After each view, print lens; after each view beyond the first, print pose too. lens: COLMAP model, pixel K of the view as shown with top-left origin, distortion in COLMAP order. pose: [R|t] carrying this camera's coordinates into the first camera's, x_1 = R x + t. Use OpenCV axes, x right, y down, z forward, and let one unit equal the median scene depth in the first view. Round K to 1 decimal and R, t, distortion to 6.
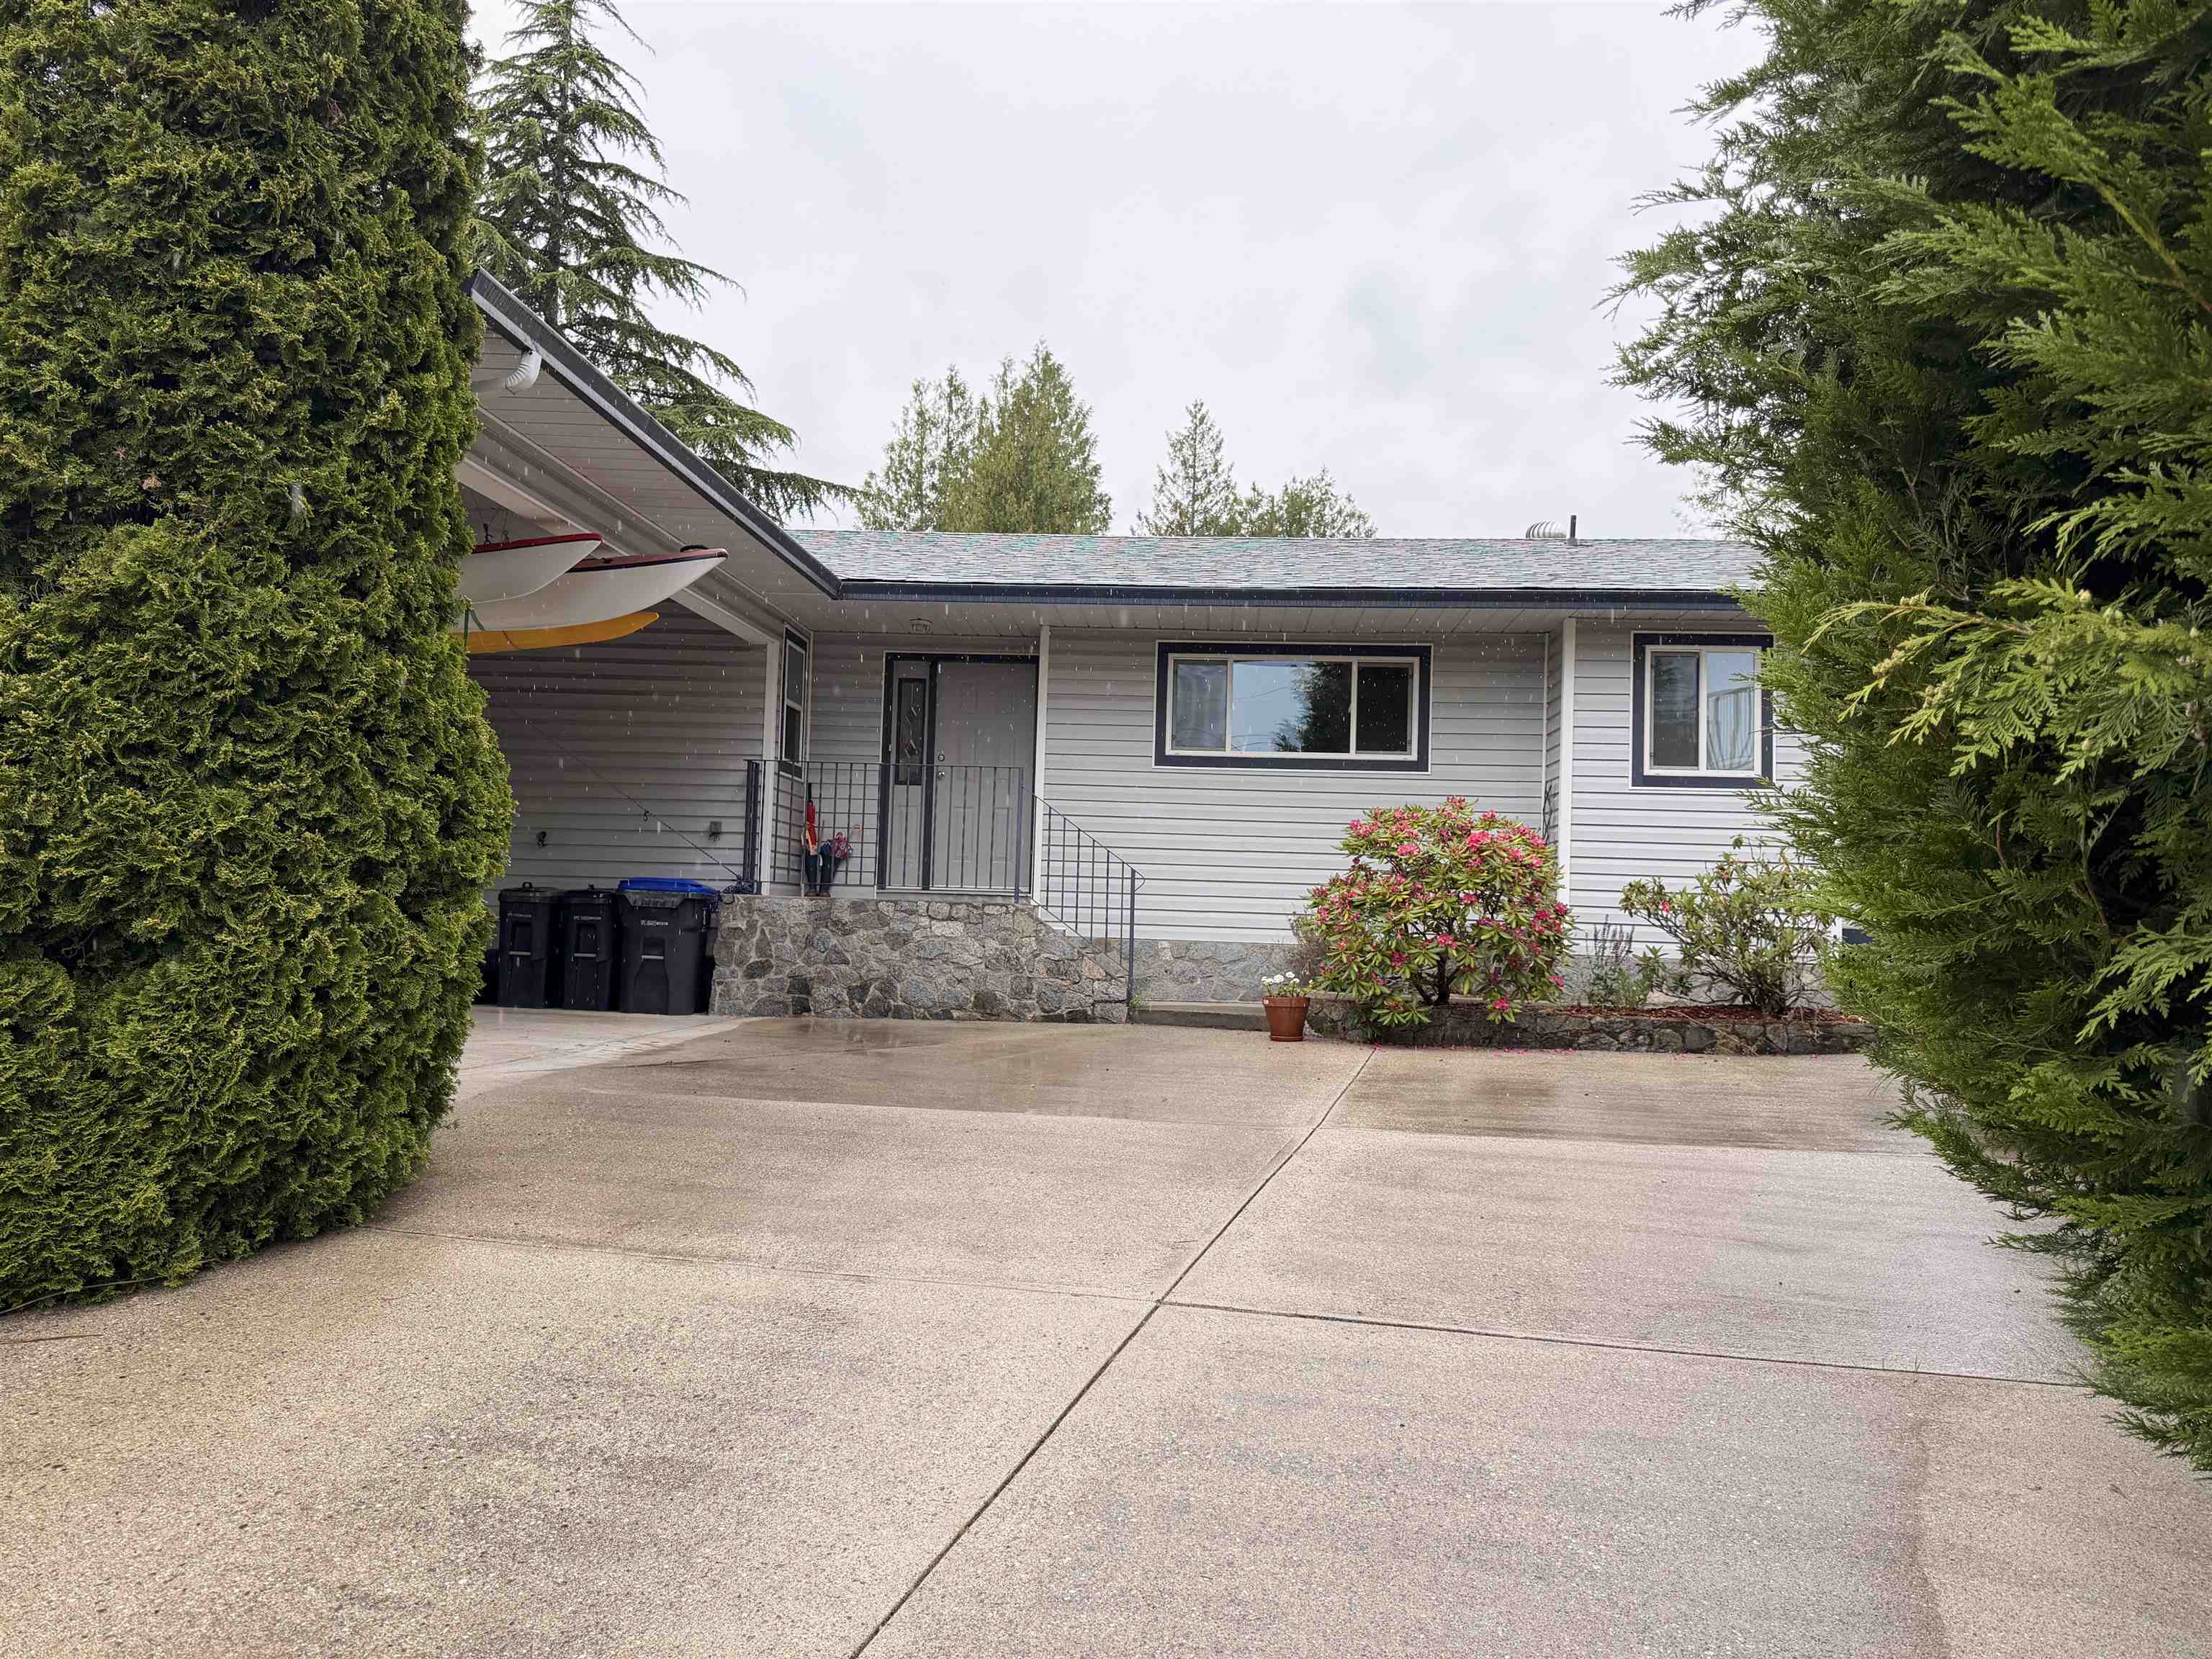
lens RADIAL K [[1546.0, 0, 1080.8], [0, 1546.0, 868.4], [0, 0, 1]] dist [0.041241, 0.000198]
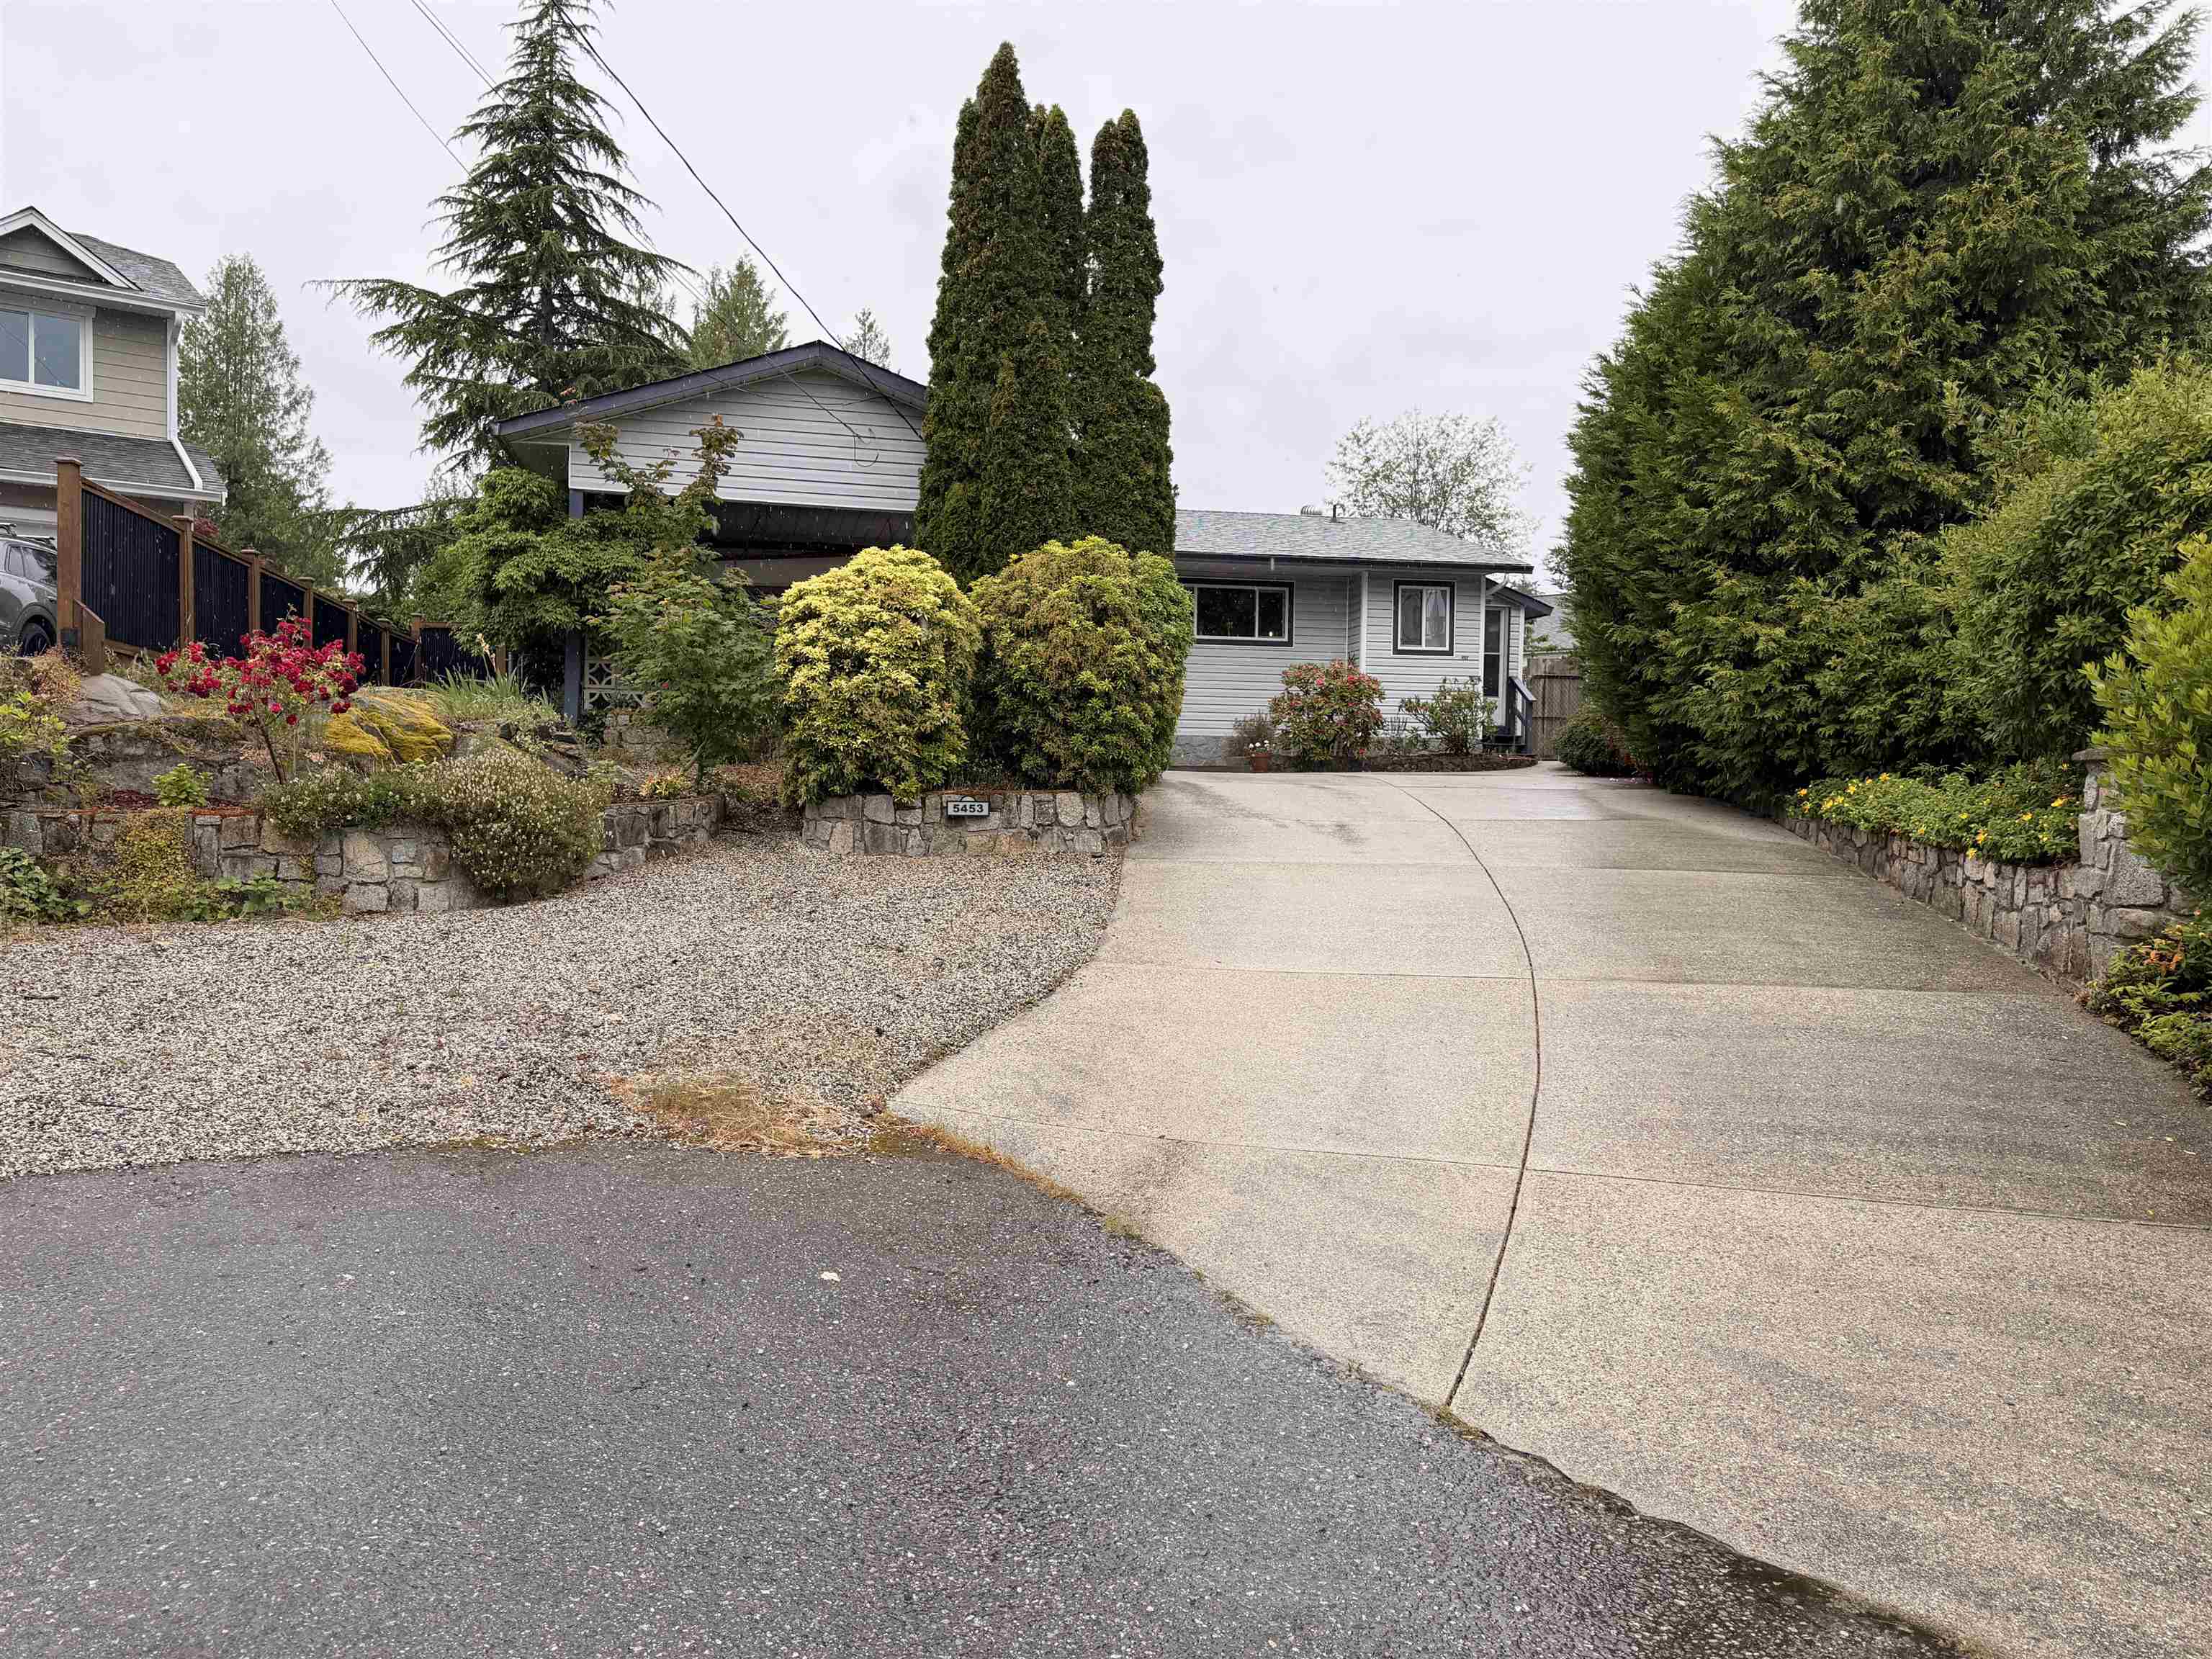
lens RADIAL K [[1539.7, 0, 1106.0], [0, 1539.7, 829.5], [0, 0, 1]] dist [-0.005551, -0.001916]
pose [[0.957041, -0.017640, 0.289417, -0.602553], [0.001731, 0.998478, 0.055133, 0.065491], [-0.289949, -0.052263, 0.955614, -0.849988]]
